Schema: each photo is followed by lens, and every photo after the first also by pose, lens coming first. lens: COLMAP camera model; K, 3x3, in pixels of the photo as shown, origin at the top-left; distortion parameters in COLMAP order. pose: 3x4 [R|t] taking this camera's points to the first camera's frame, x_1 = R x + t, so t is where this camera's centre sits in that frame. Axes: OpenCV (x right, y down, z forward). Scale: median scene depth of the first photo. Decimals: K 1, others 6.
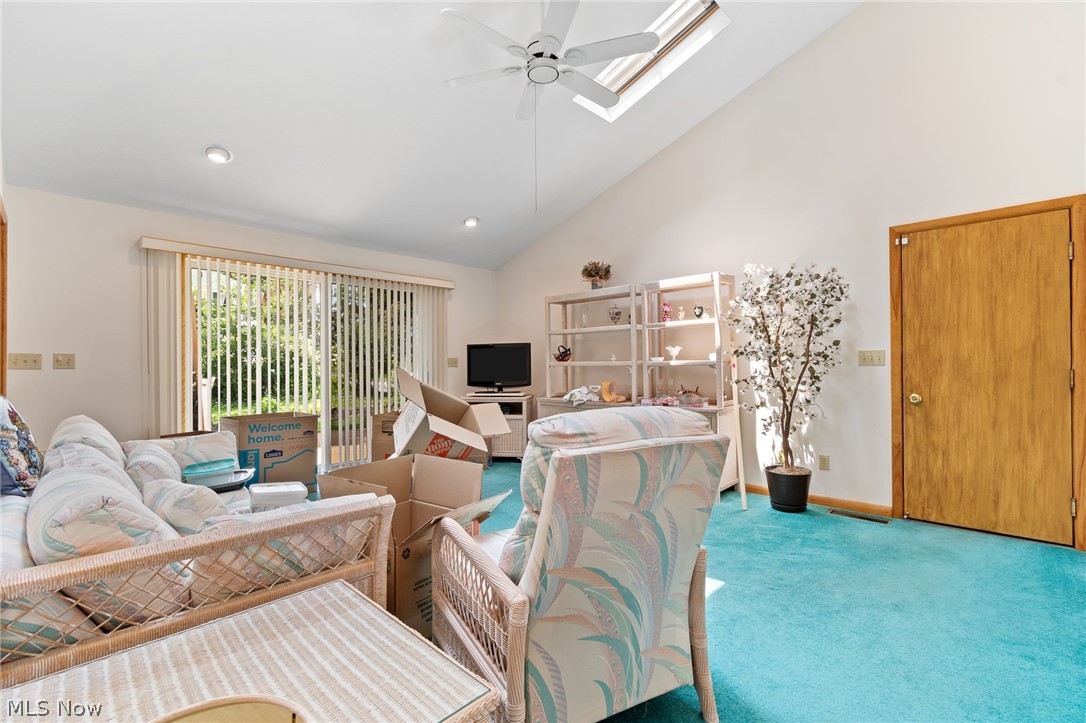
lens RADIAL K [[478.4, 0, 541.8], [0, 478.4, 358.9], [0, 0, 1]] dist [0.000952, -0.001010]
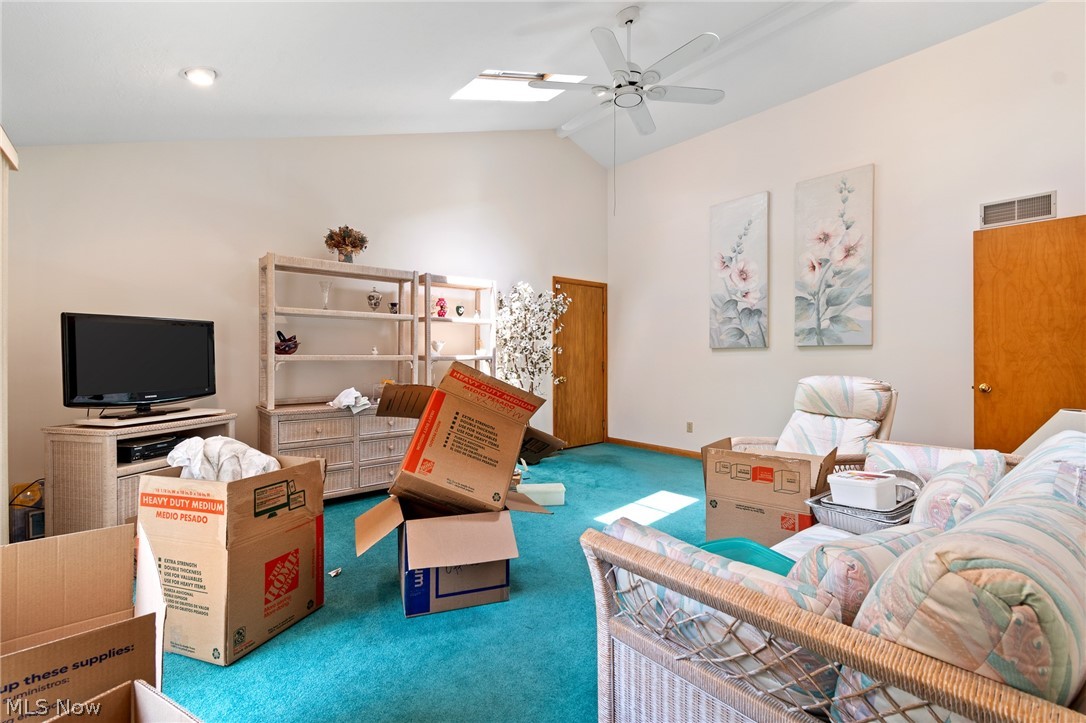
lens RADIAL K [[478.4, 0, 541.8], [0, 478.4, 358.9], [0, 0, 1]] dist [0.000952, -0.001010]
pose [[0.094856, 0.004184, 0.995482, -0.628579], [-0.009904, 0.999946, -0.003259, 0.010875], [-0.995442, -0.009550, 0.094893, 0.605935]]
